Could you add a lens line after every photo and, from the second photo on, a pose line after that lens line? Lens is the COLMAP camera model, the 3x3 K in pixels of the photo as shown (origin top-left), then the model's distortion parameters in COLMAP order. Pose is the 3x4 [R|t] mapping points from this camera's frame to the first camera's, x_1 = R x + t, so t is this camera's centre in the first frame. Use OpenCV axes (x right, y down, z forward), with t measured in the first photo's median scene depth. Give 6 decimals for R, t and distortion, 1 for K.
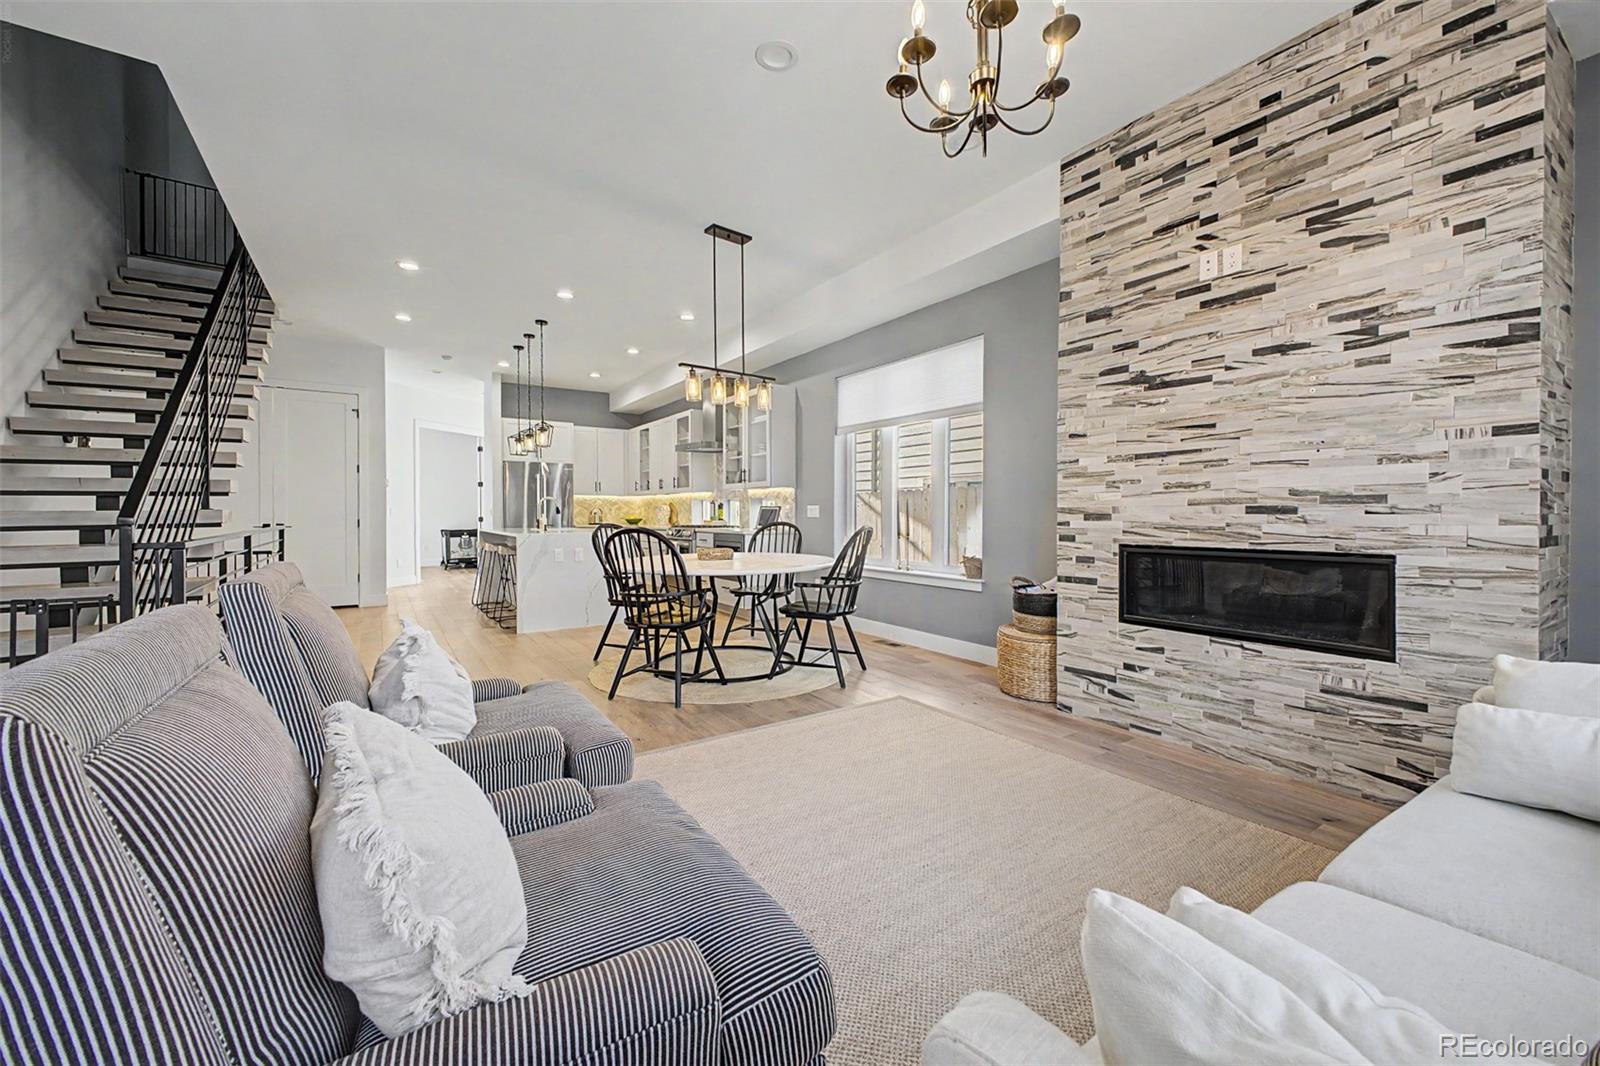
lens RADIAL K [[651.0, 0, 803.9], [0, 651.0, 522.4], [0, 0, 1]] dist [0.010529, -0.000556]
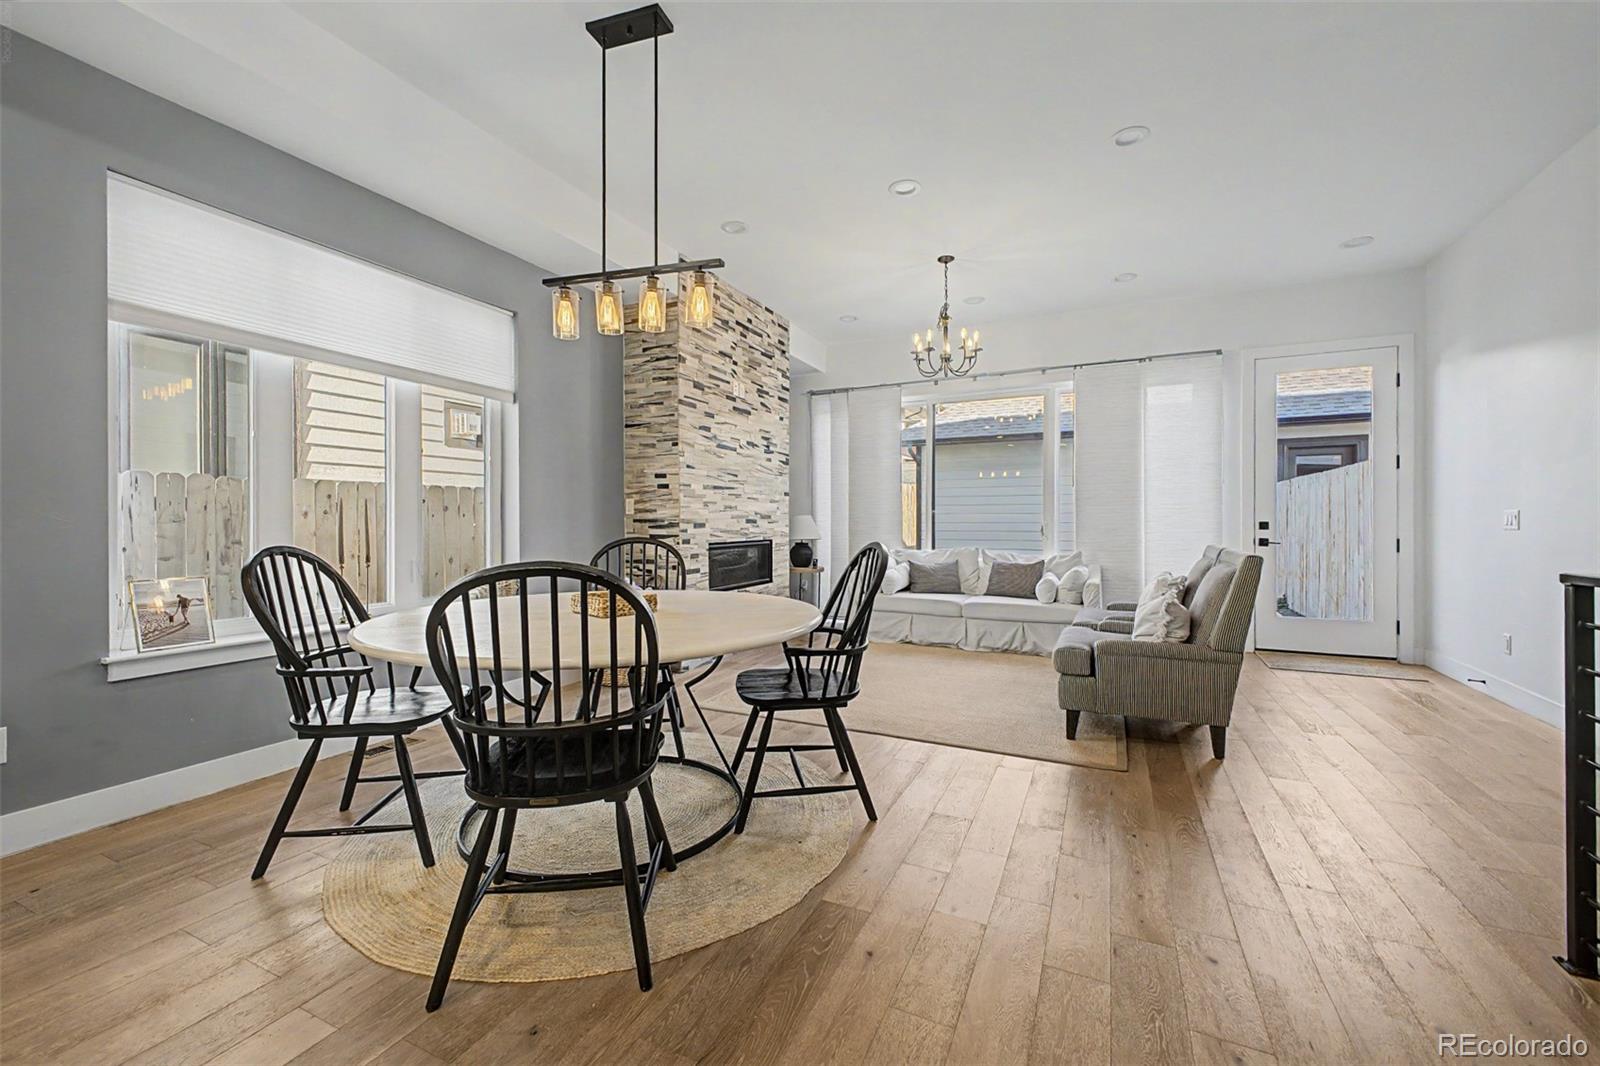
lens RADIAL K [[637.9, 0, 800.0], [0, 637.9, 533.0], [0, 0, 1]] dist [0.019616, -0.000070]
pose [[-0.511839, -0.015075, 0.858949, -1.011862], [0.011684, 0.999631, 0.024506, -0.027616], [-0.859002, 0.022579, -0.511475, 1.760958]]
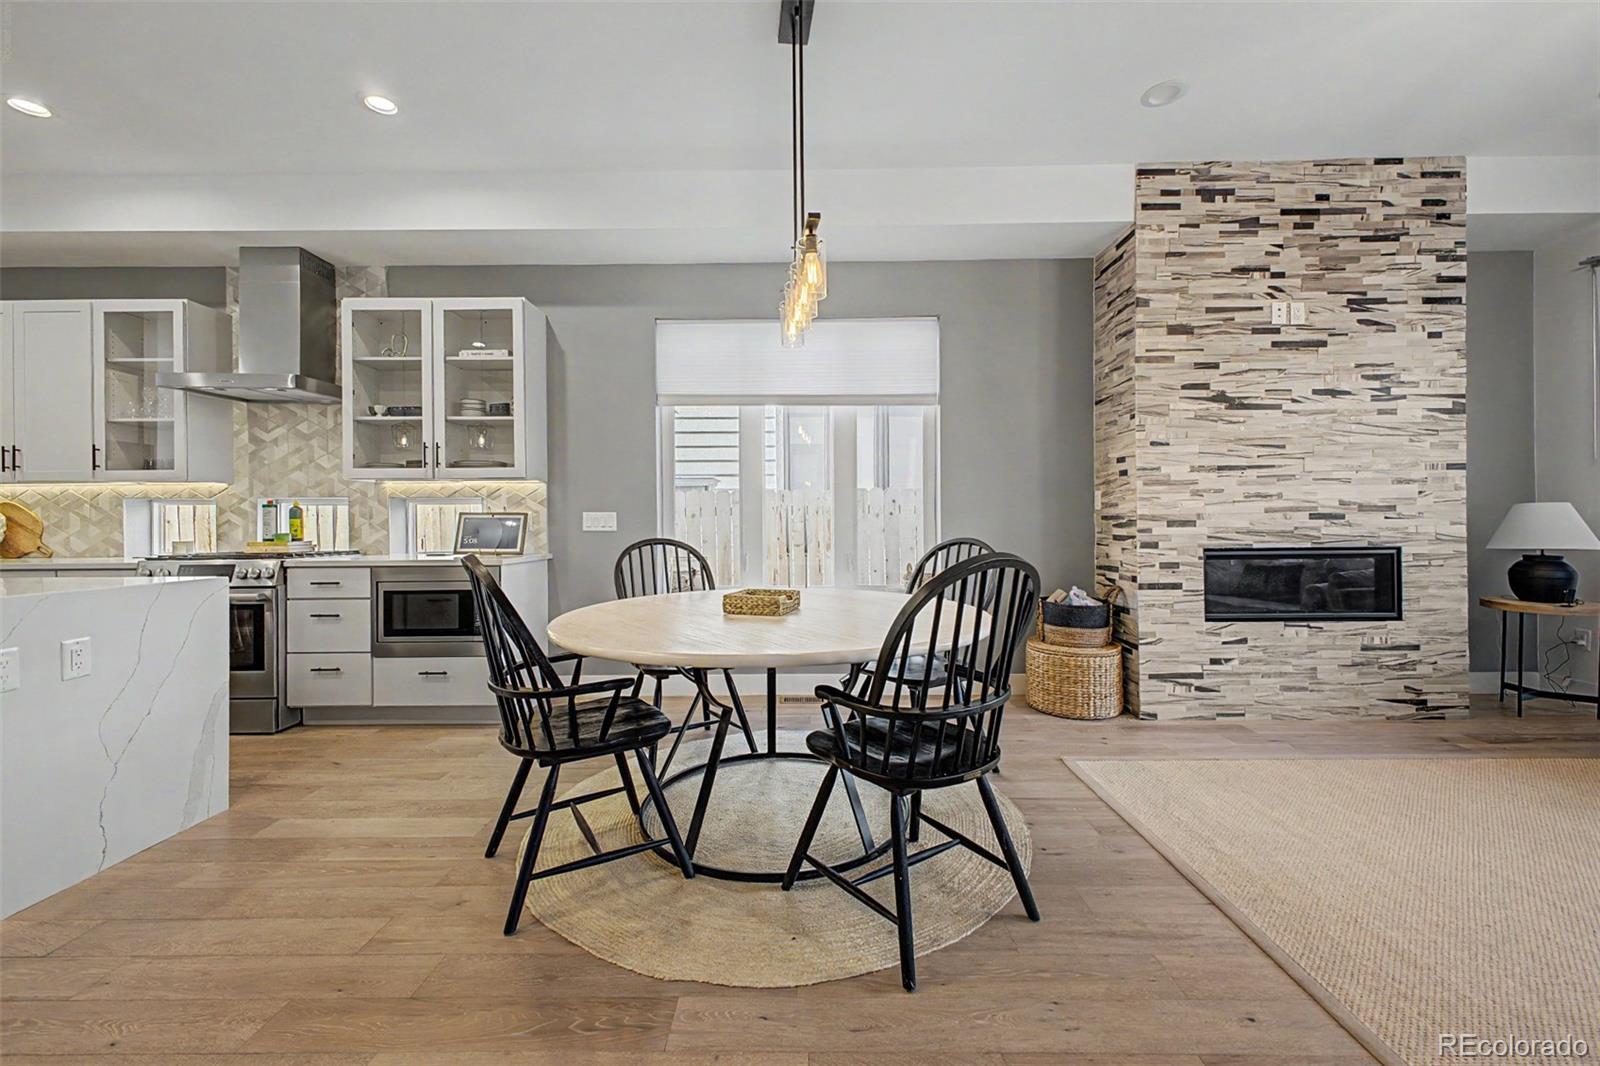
lens RADIAL K [[651.0, 0, 803.9], [0, 651.0, 522.4], [0, 0, 1]] dist [0.010529, -0.000556]
pose [[0.558451, -0.008367, 0.829495, -0.862535], [0.020238, 0.999789, -0.003540, -0.021520], [-0.829291, 0.018764, 0.558502, 1.053658]]
